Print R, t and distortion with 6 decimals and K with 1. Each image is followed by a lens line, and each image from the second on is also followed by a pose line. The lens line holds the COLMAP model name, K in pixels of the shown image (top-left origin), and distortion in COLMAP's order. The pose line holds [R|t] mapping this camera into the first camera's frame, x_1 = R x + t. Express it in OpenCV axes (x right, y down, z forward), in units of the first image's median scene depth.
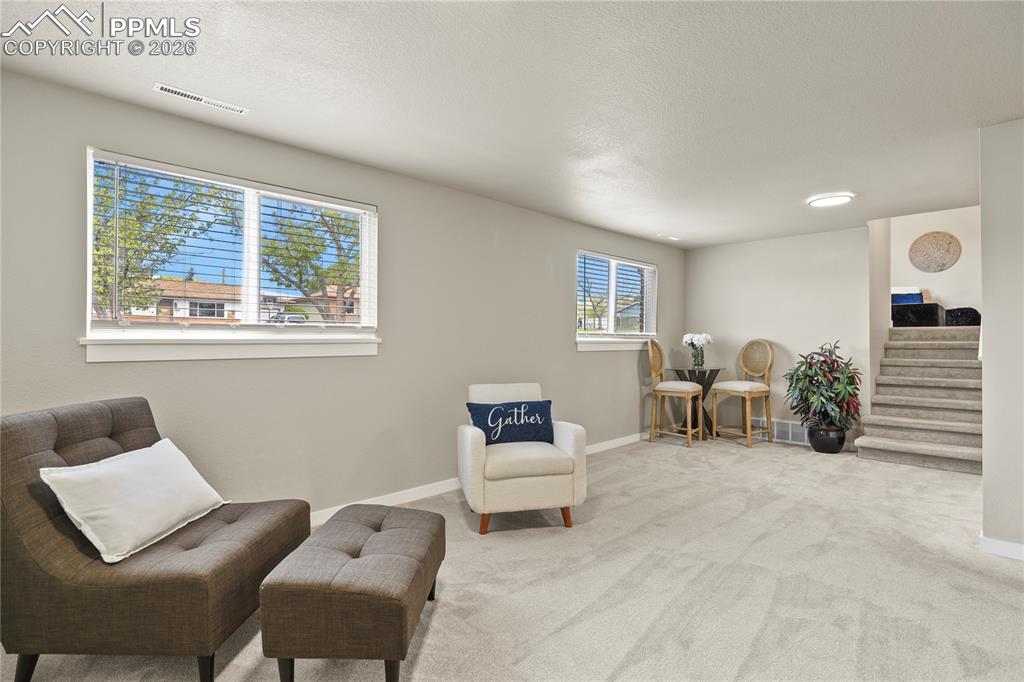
lens RADIAL K [[502.1, 0, 515.6], [0, 502.1, 340.5], [0, 0, 1]] dist [-0.001728, -0.000347]
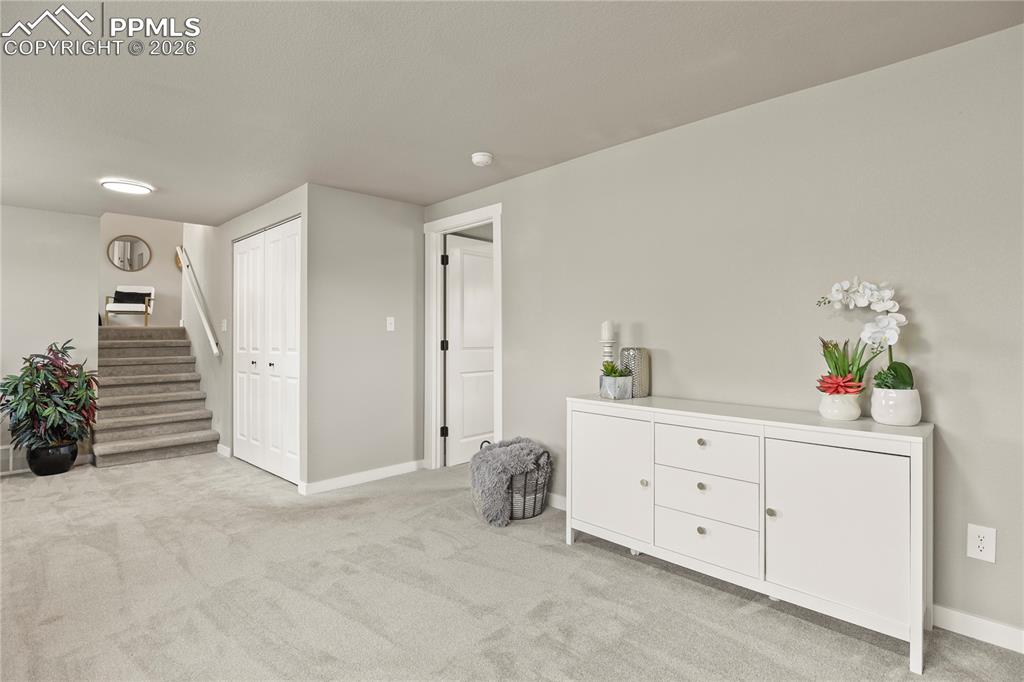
lens RADIAL K [[502.1, 0, 515.6], [0, 502.1, 340.5], [0, 0, 1]] dist [-0.001728, -0.000347]
pose [[-0.007758, -0.006503, 0.999949, -0.293246], [0.003669, 0.999972, 0.006532, -0.002226], [-0.999963, 0.003719, -0.007734, 0.307969]]
